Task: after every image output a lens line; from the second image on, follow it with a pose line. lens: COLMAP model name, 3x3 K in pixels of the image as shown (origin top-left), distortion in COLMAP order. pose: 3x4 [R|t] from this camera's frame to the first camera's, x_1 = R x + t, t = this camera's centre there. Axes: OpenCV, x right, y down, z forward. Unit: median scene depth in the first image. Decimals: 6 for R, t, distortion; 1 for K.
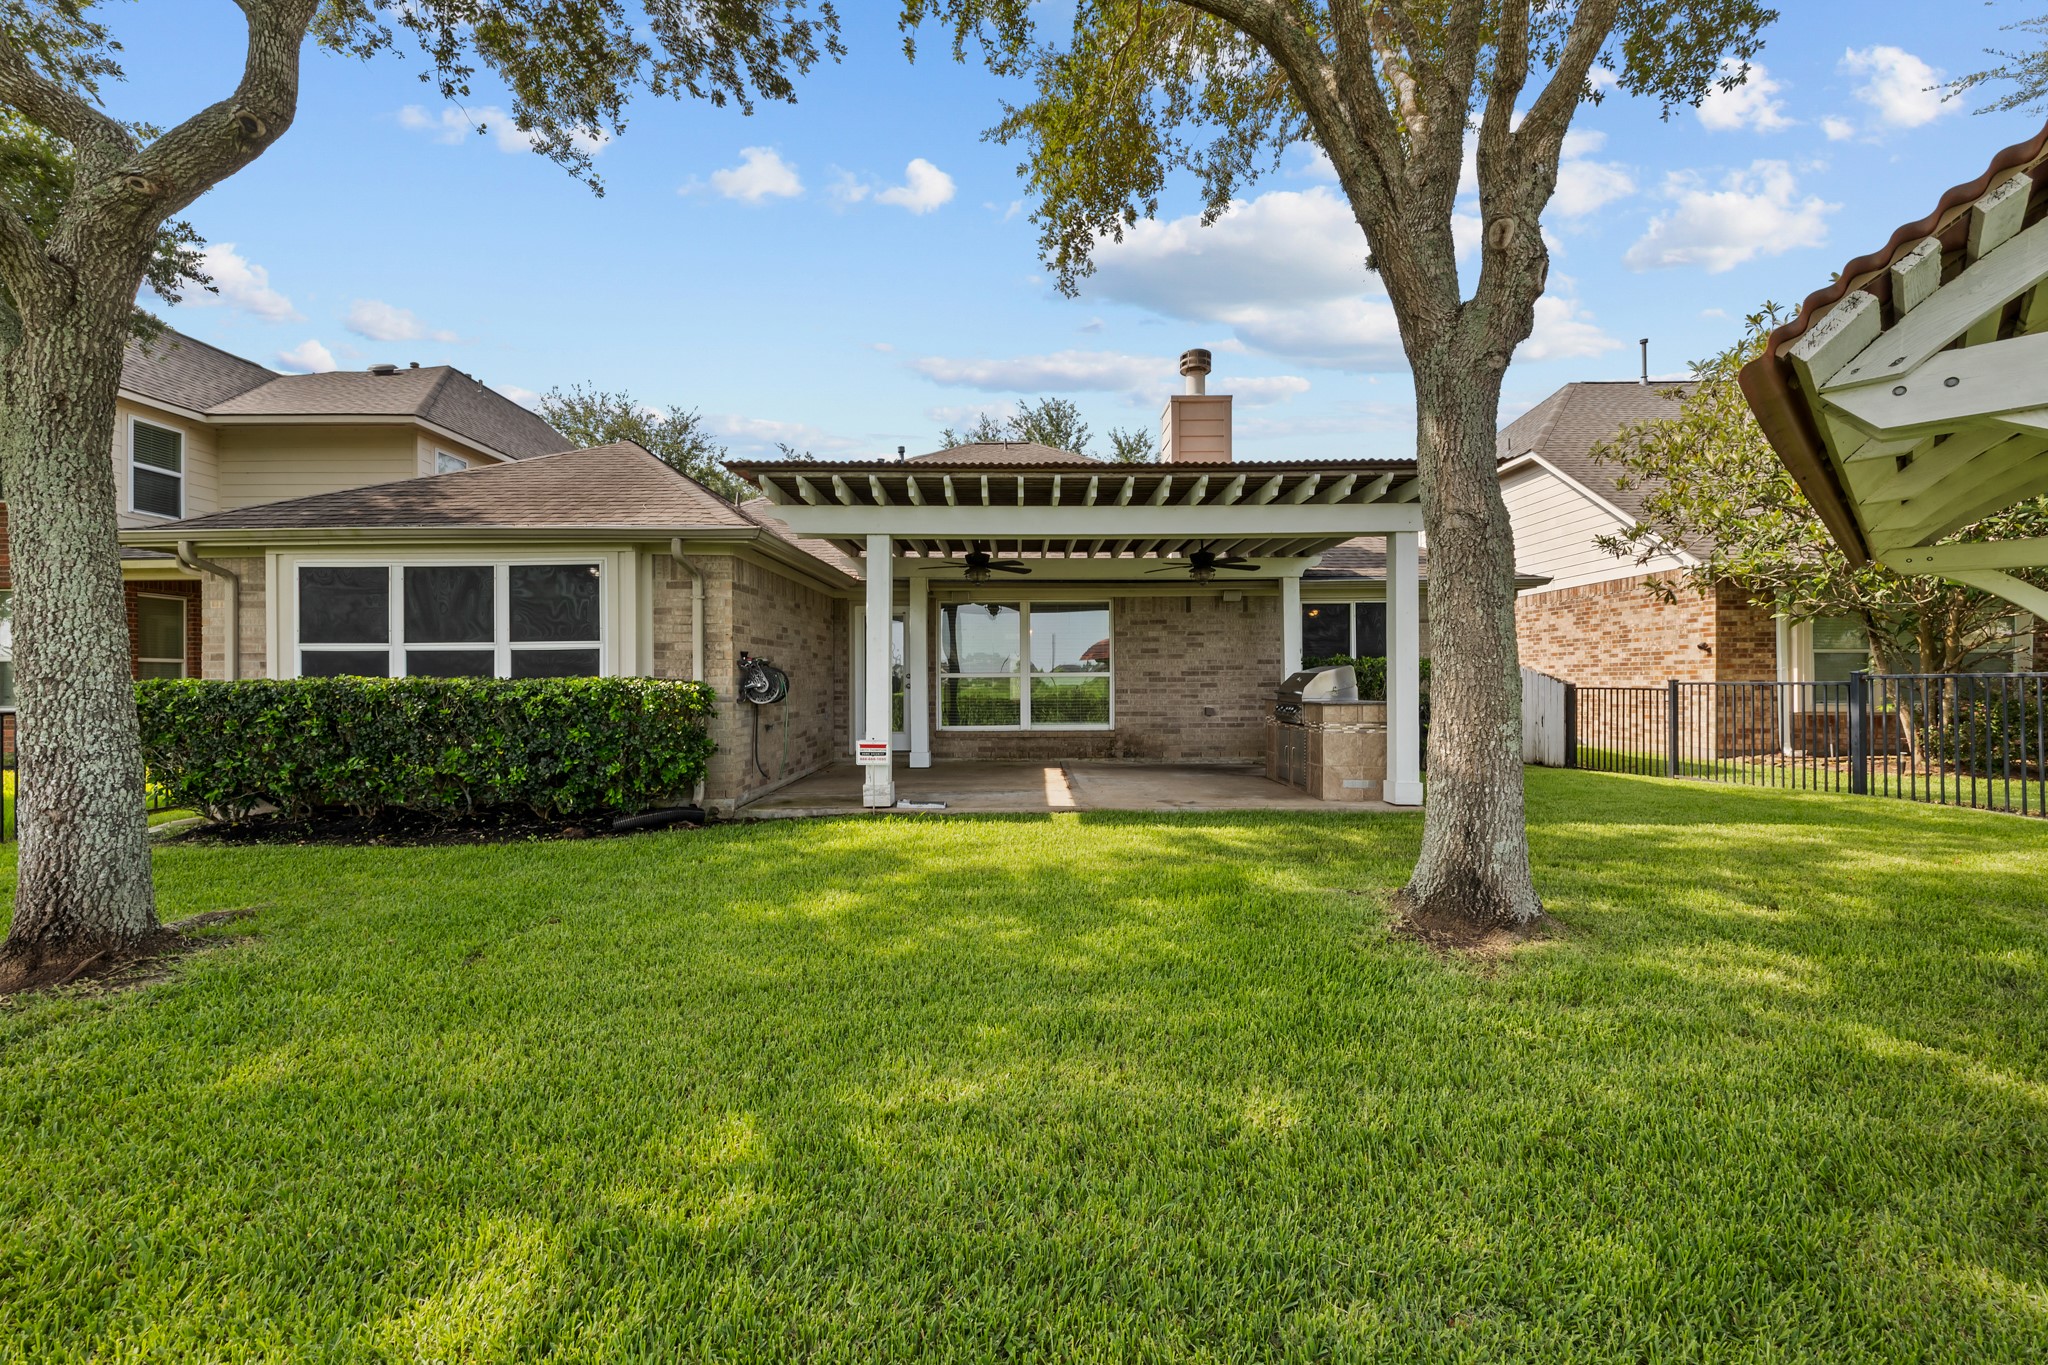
lens RADIAL K [[871.7, 0, 1016.3], [0, 871.7, 681.5], [0, 0, 1]] dist [0.002823, 0.000077]
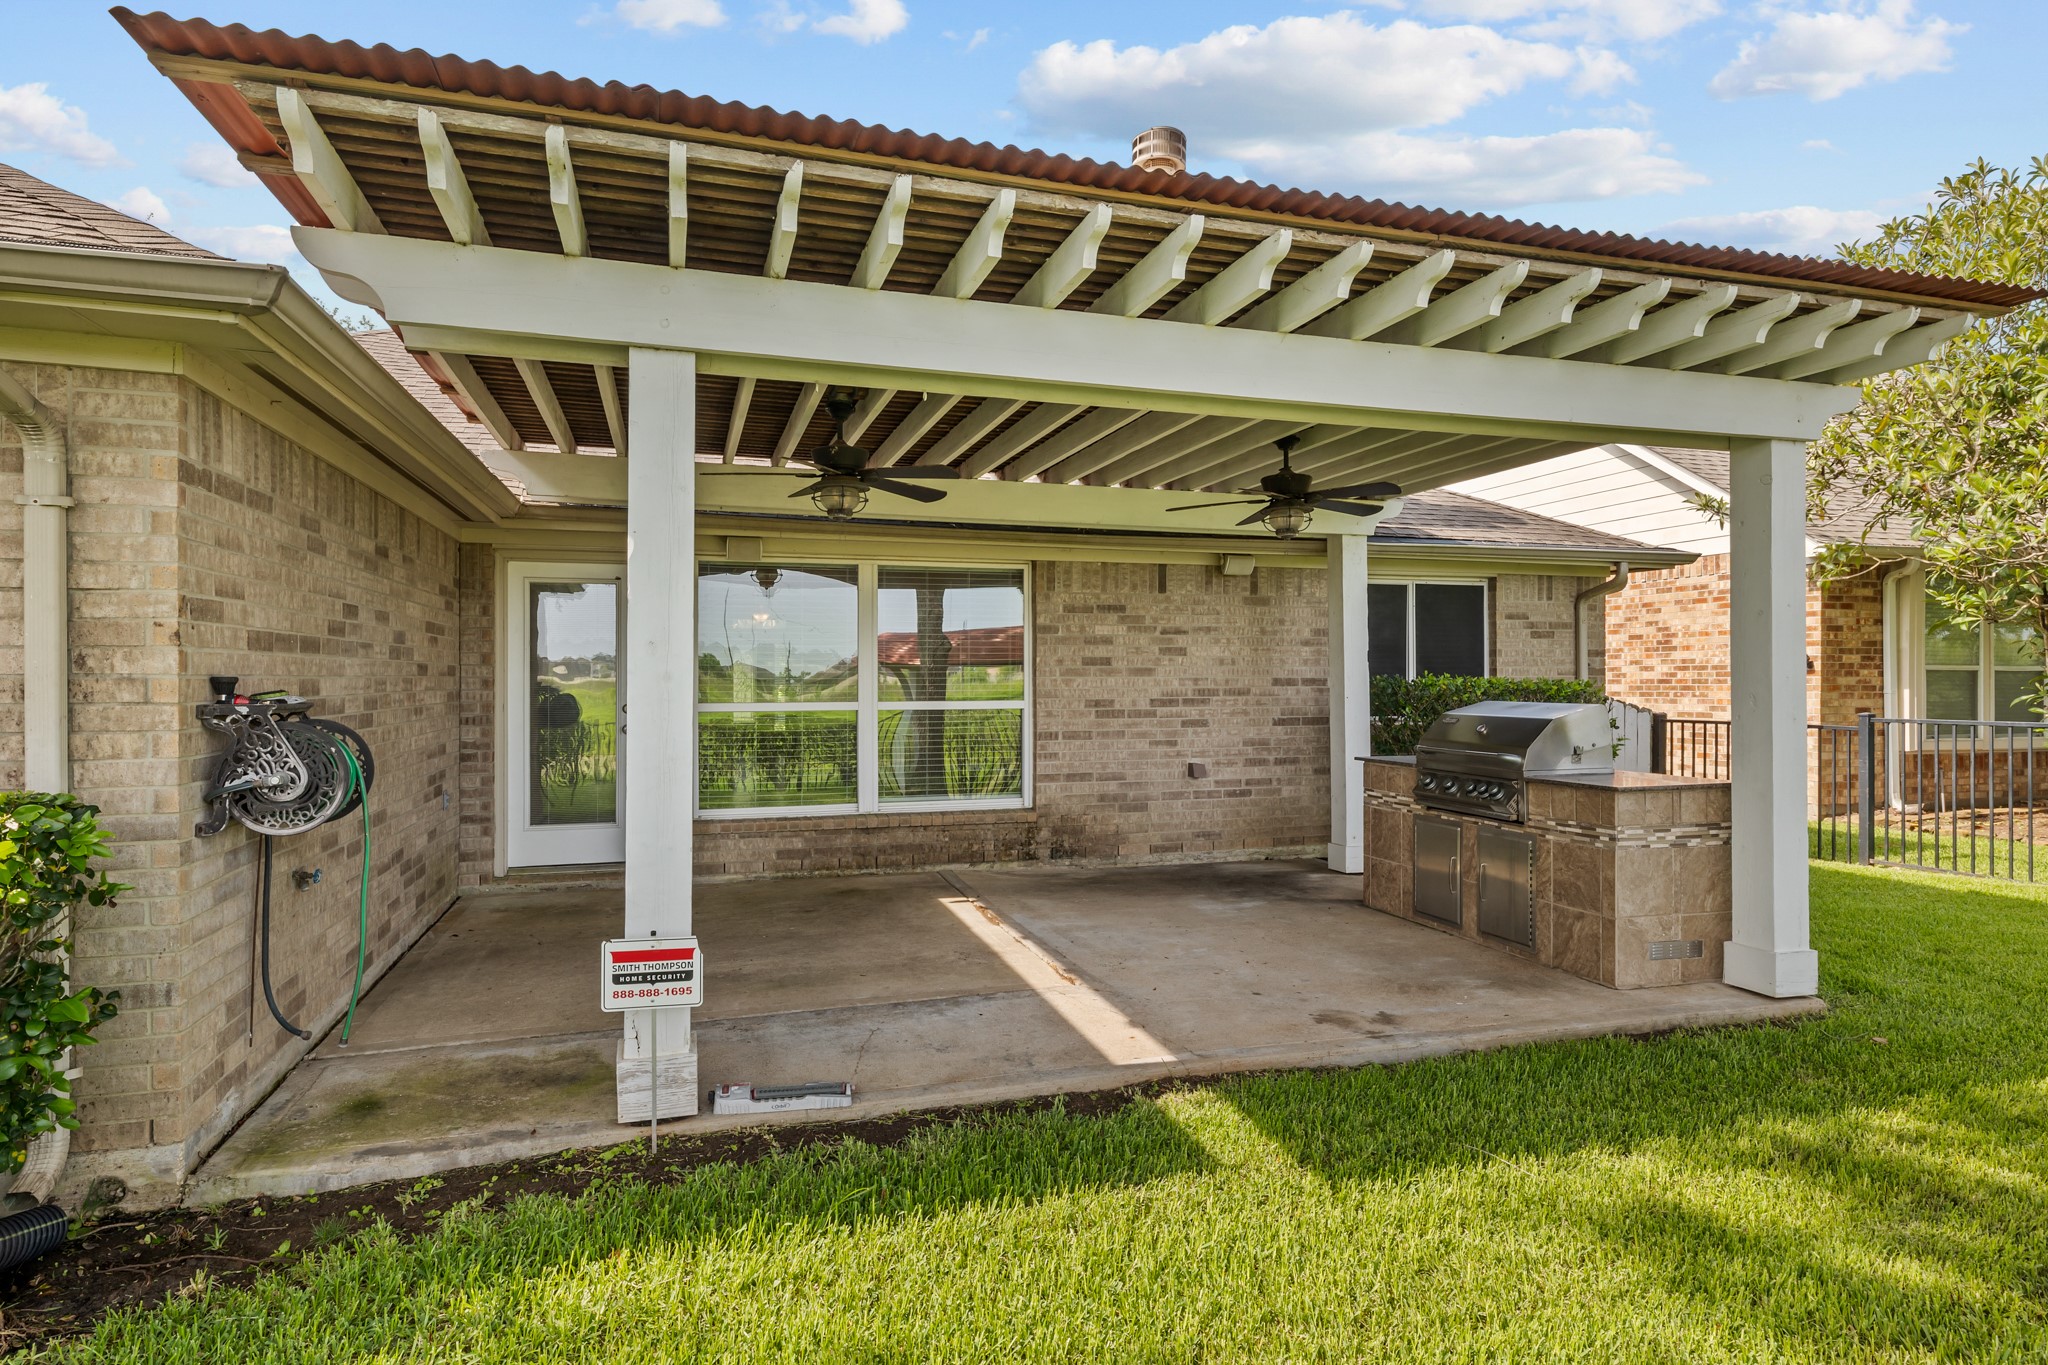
lens RADIAL K [[1125.4, 0, 1009.3], [0, 1125.4, 682.5], [0, 0, 1]] dist [0.010297, -0.001186]
pose [[0.957692, 0.002969, 0.287780, -0.120624], [-0.003491, 0.999993, 0.001301, -0.026975], [-0.287774, -0.002250, 0.957696, 0.404685]]
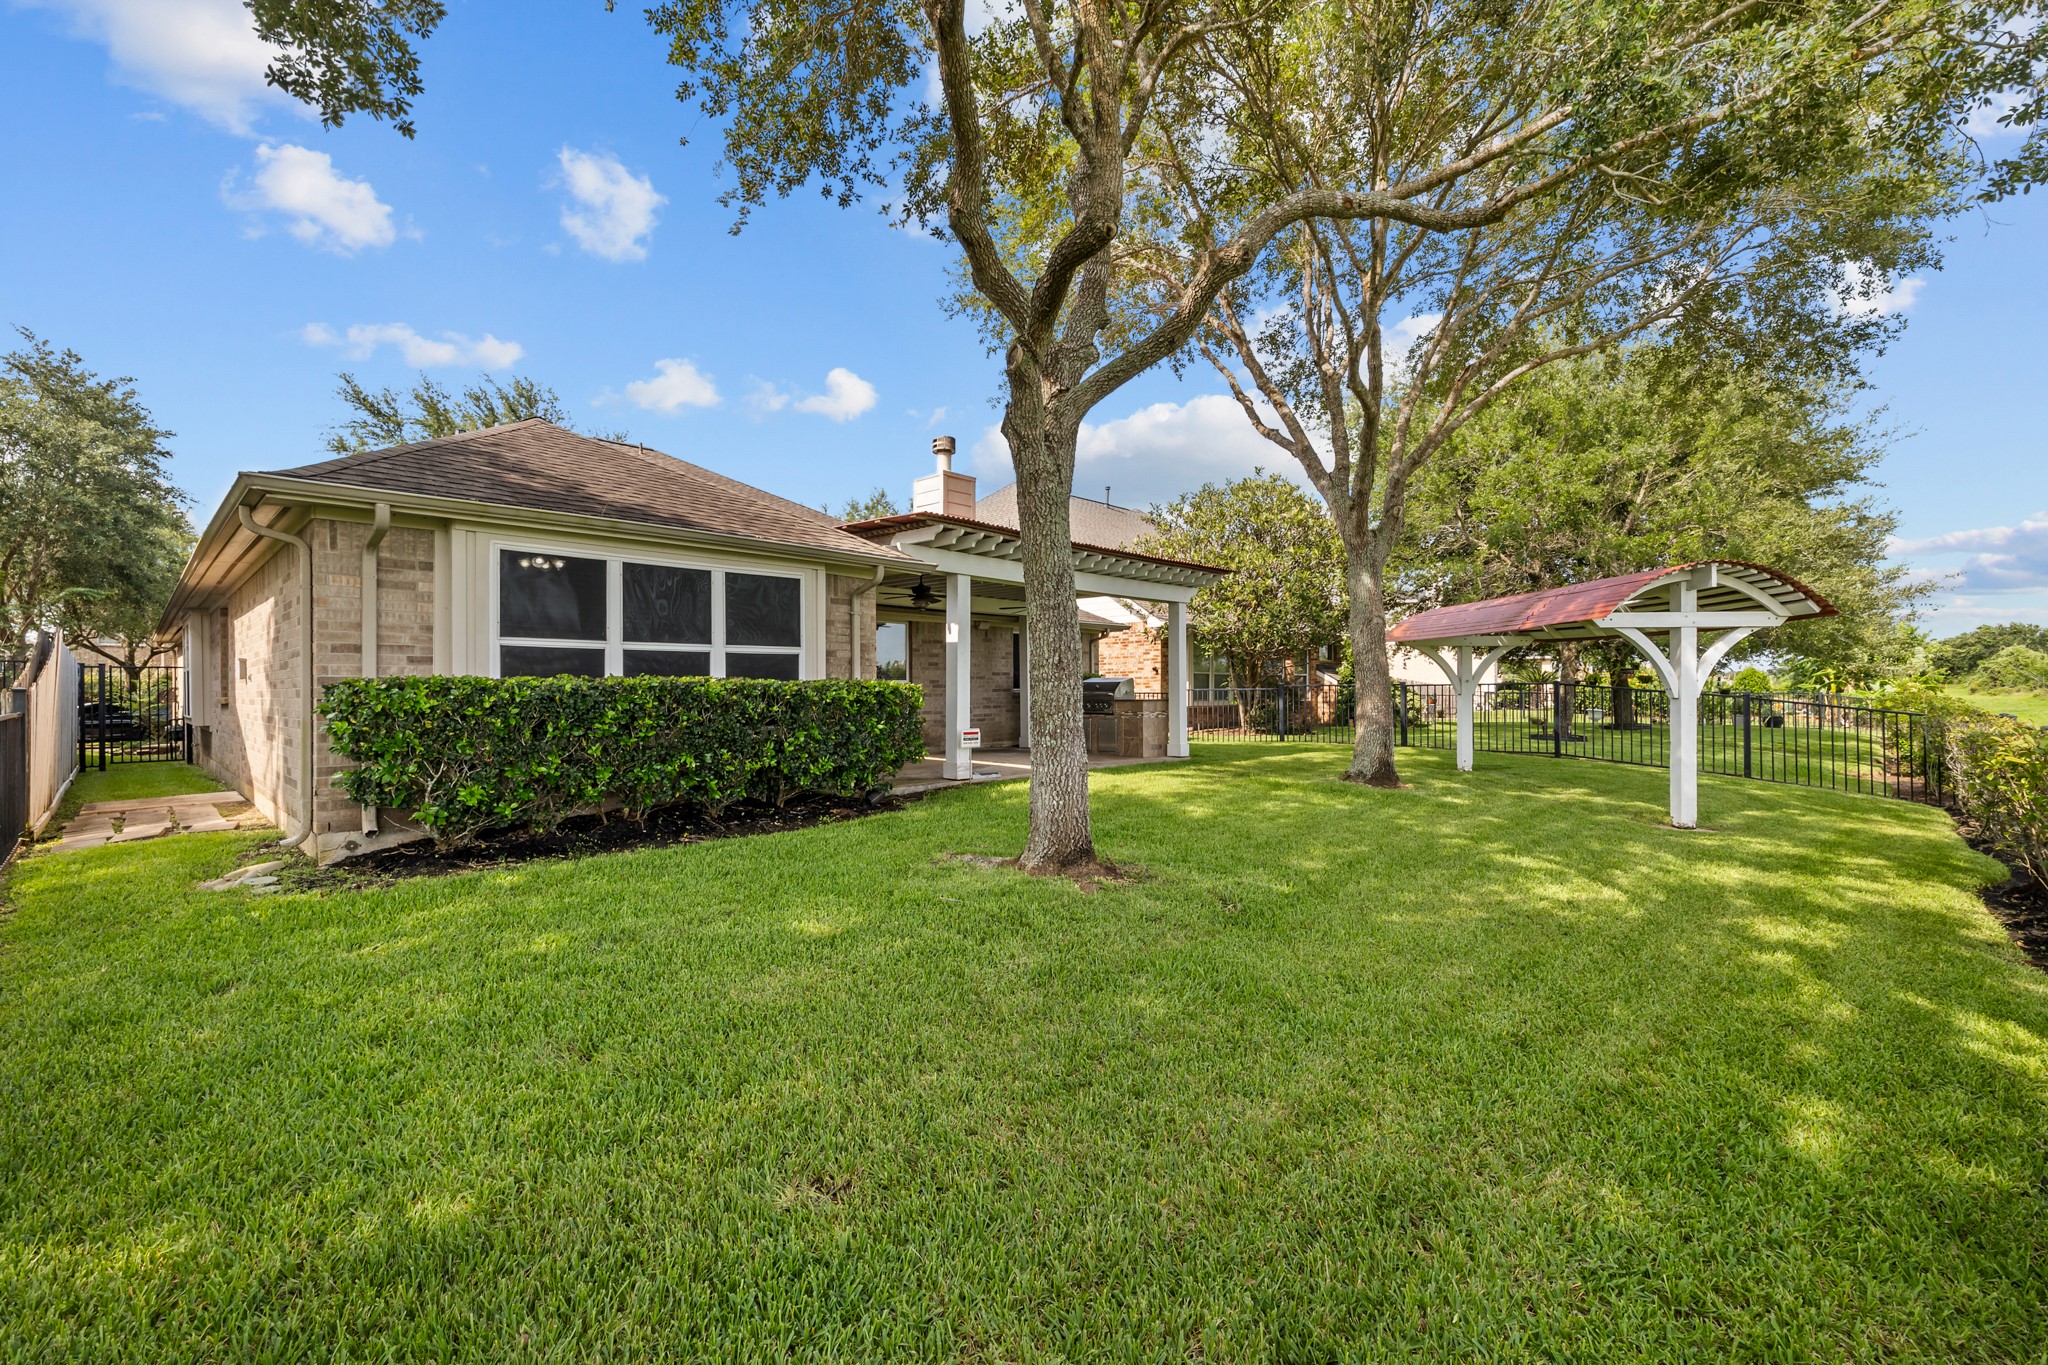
lens RADIAL K [[871.7, 0, 1029.0], [0, 871.7, 683.9], [0, 0, 1]] dist [0.002823, 0.000077]
pose [[0.686555, 0.008791, 0.727024, -0.816995], [-0.003664, 0.999956, -0.008631, 0.006870], [-0.727068, 0.003262, 0.686557, 0.013168]]
